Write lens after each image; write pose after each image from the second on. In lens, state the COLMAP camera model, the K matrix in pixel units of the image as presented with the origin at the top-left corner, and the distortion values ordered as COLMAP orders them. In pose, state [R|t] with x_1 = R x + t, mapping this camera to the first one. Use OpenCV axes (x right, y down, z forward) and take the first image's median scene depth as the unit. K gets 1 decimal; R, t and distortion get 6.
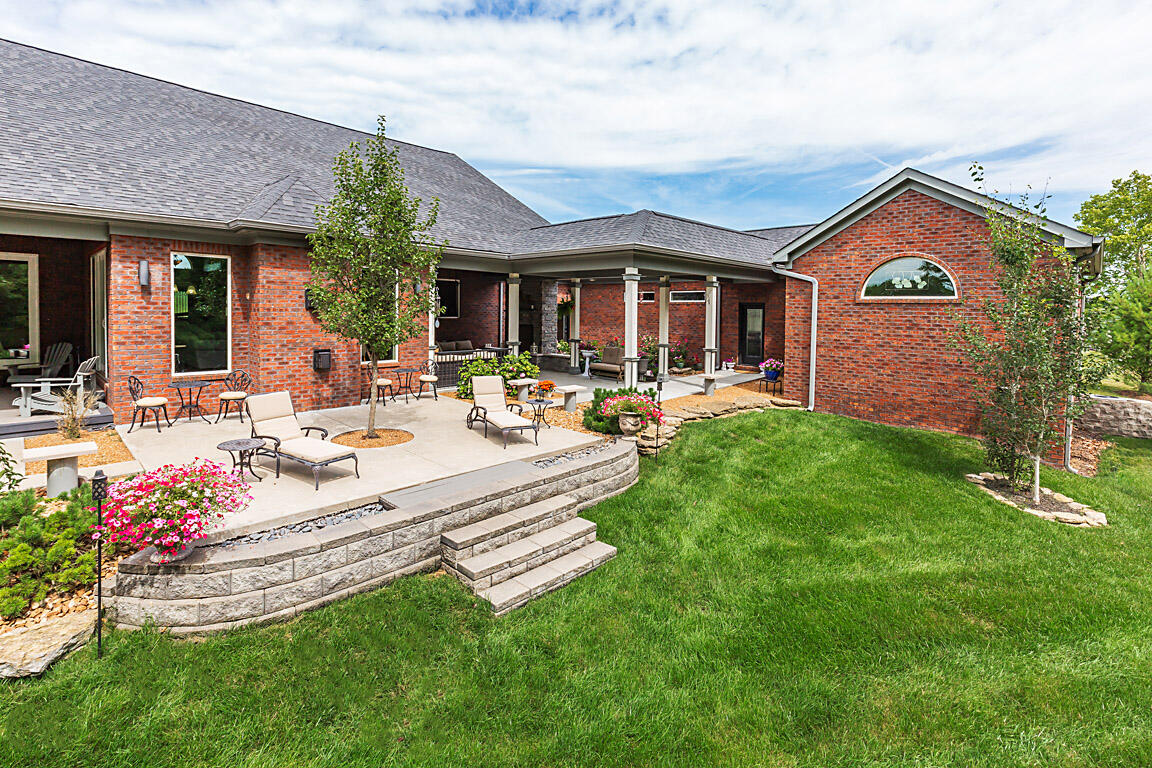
lens RADIAL K [[535.3, 0, 576.0], [0, 535.3, 384.0], [0, 0, 1]] dist [0.001661, 0.000287]
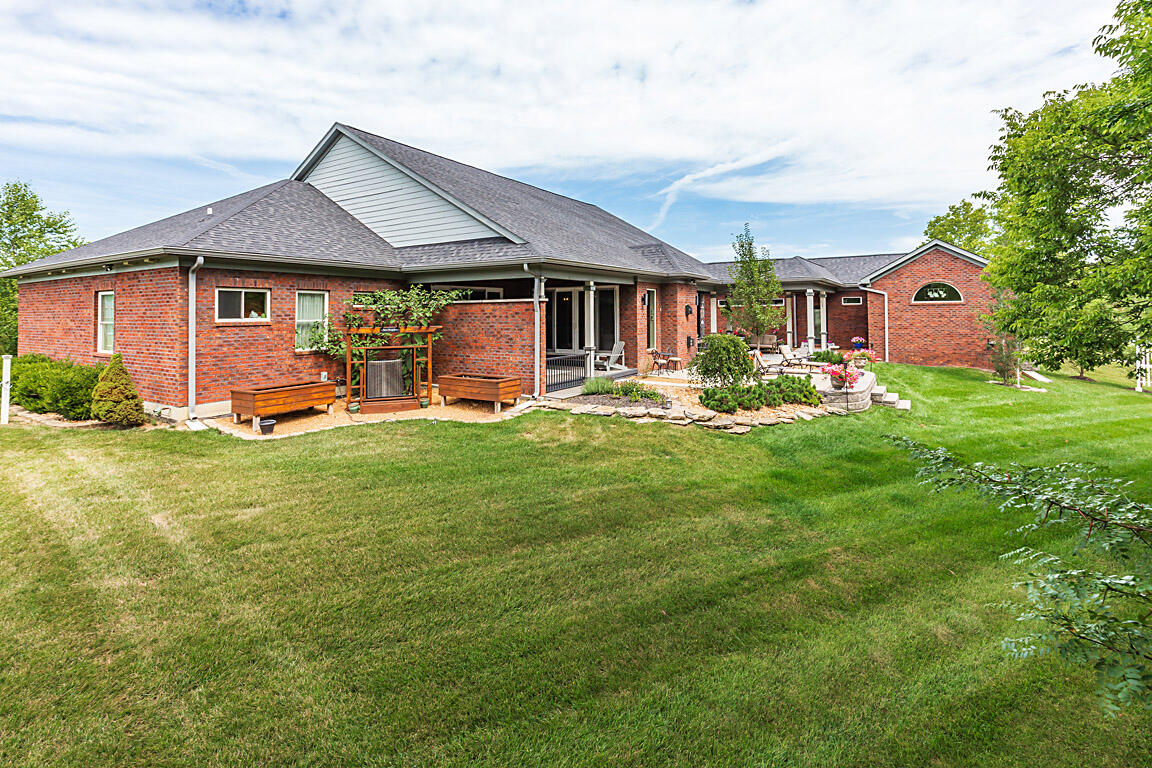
lens RADIAL K [[535.3, 0, 576.0], [0, 535.3, 384.0], [0, 0, 1]] dist [0.001661, 0.000287]
pose [[0.978888, -0.051893, 0.197698, -0.989767], [0.052458, 0.998620, 0.002383, 0.061468], [-0.197549, 0.008039, 0.980260, -0.614697]]
